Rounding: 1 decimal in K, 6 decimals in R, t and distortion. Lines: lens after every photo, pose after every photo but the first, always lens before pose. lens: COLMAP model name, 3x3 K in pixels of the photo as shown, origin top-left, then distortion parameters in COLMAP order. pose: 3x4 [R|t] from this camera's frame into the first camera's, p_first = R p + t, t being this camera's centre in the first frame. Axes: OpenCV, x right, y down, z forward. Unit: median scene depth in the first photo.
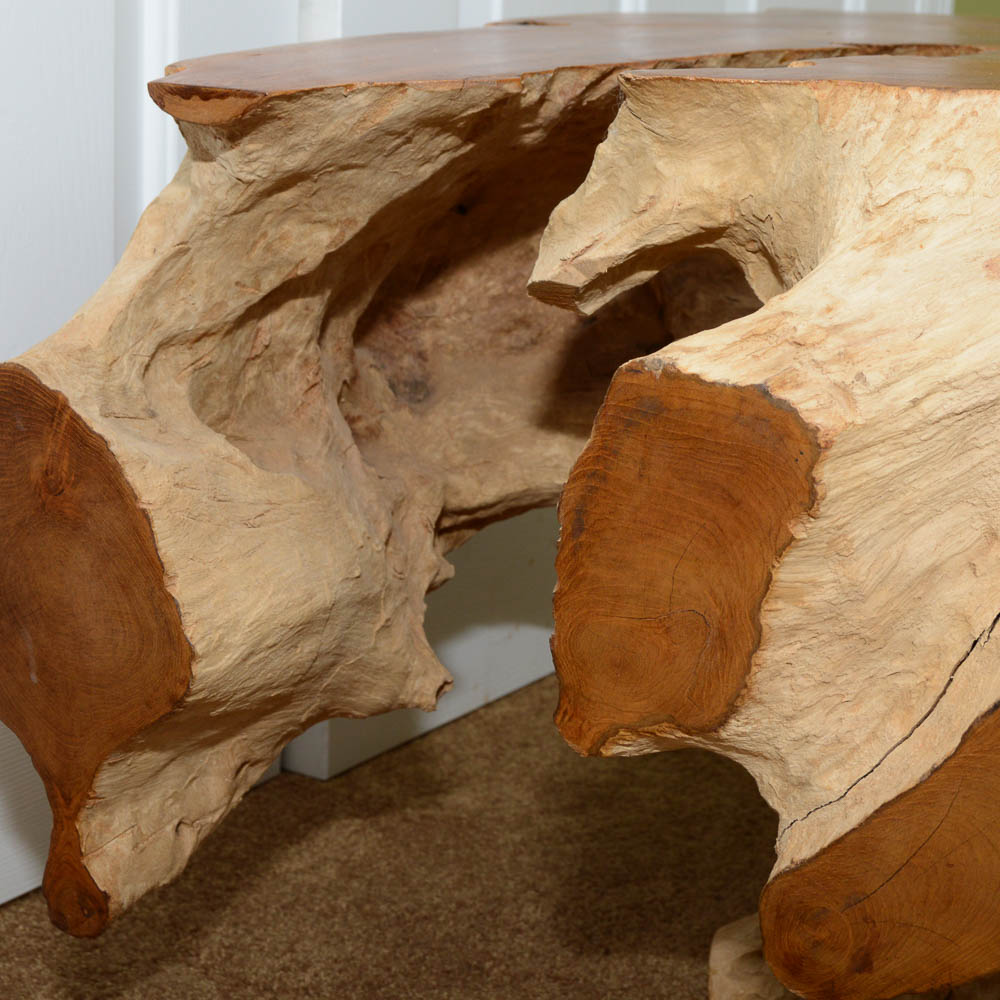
lens RADIAL K [[2336.2, 0, 500.6], [0, 2336.2, 500.1], [0, 0, 1]] dist [-0.050510, 0.000000]
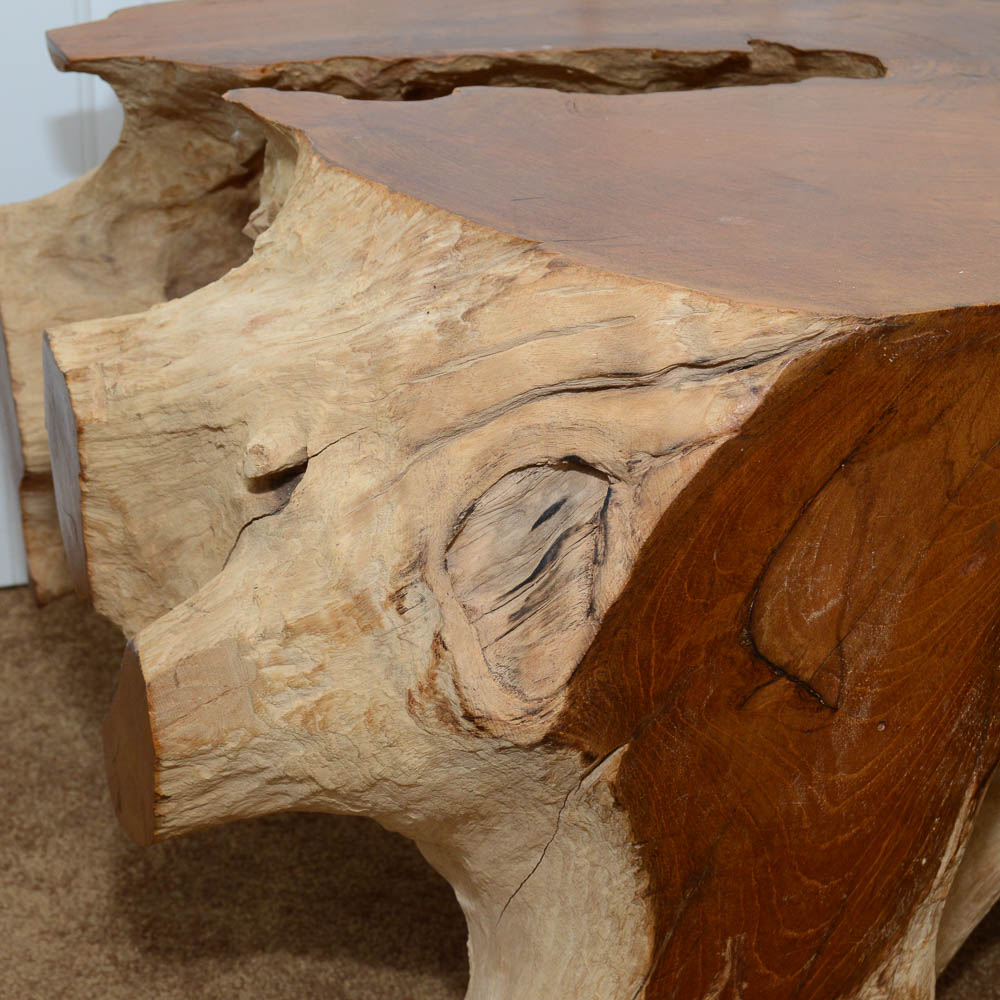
lens RADIAL K [[2148.0, 0, 500.0], [0, 2148.0, 500.4], [0, 0, 1]] dist [-0.068199, 0.000000]
pose [[0.767357, 0.282842, -0.575469, 0.841032], [-0.170057, 0.955089, 0.242663, -0.261372], [0.618259, -0.088346, 0.780993, 0.155328]]
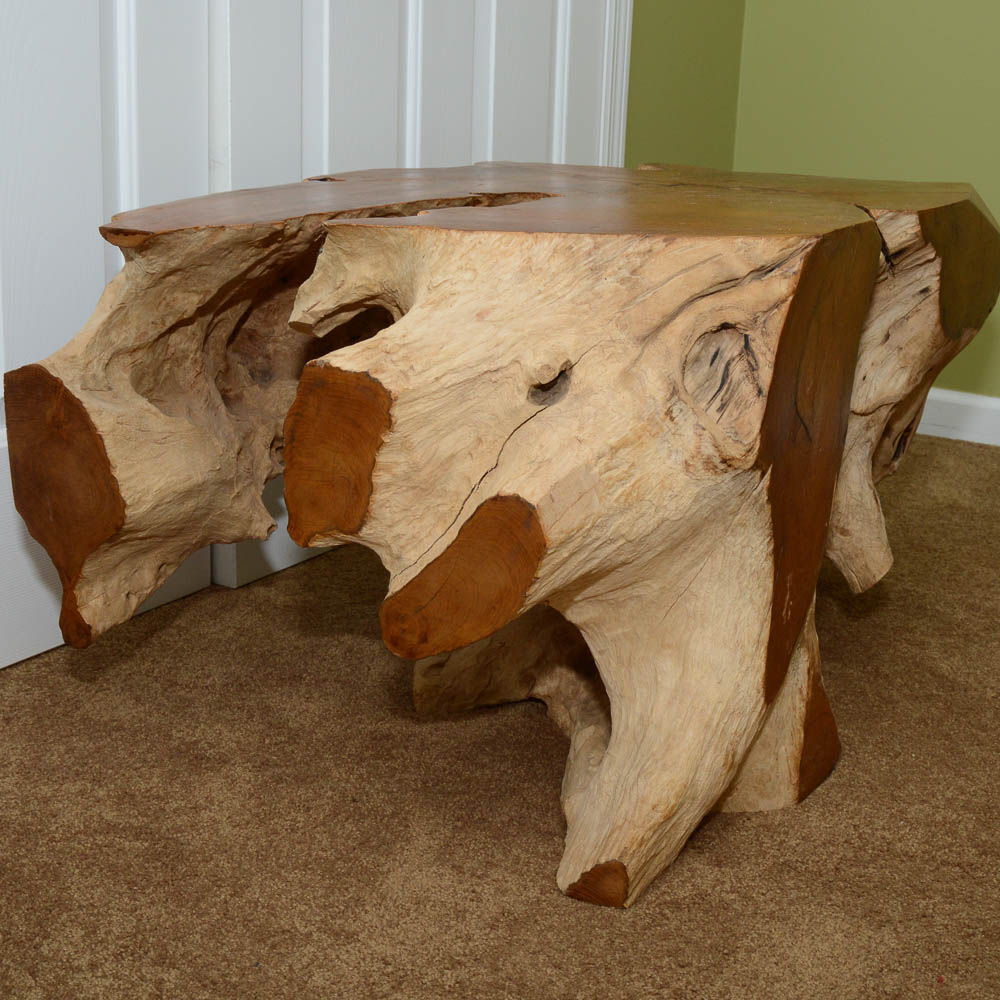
lens RADIAL K [[1621.4, 0, 499.6], [0, 1621.4, 500.4], [0, 0, 1]] dist [-0.074456, 0.000000]
pose [[0.999712, -0.009883, 0.021856, 0.165101], [0.009196, 0.999467, 0.031328, 0.020270], [-0.022154, -0.031118, 0.999270, -0.425945]]
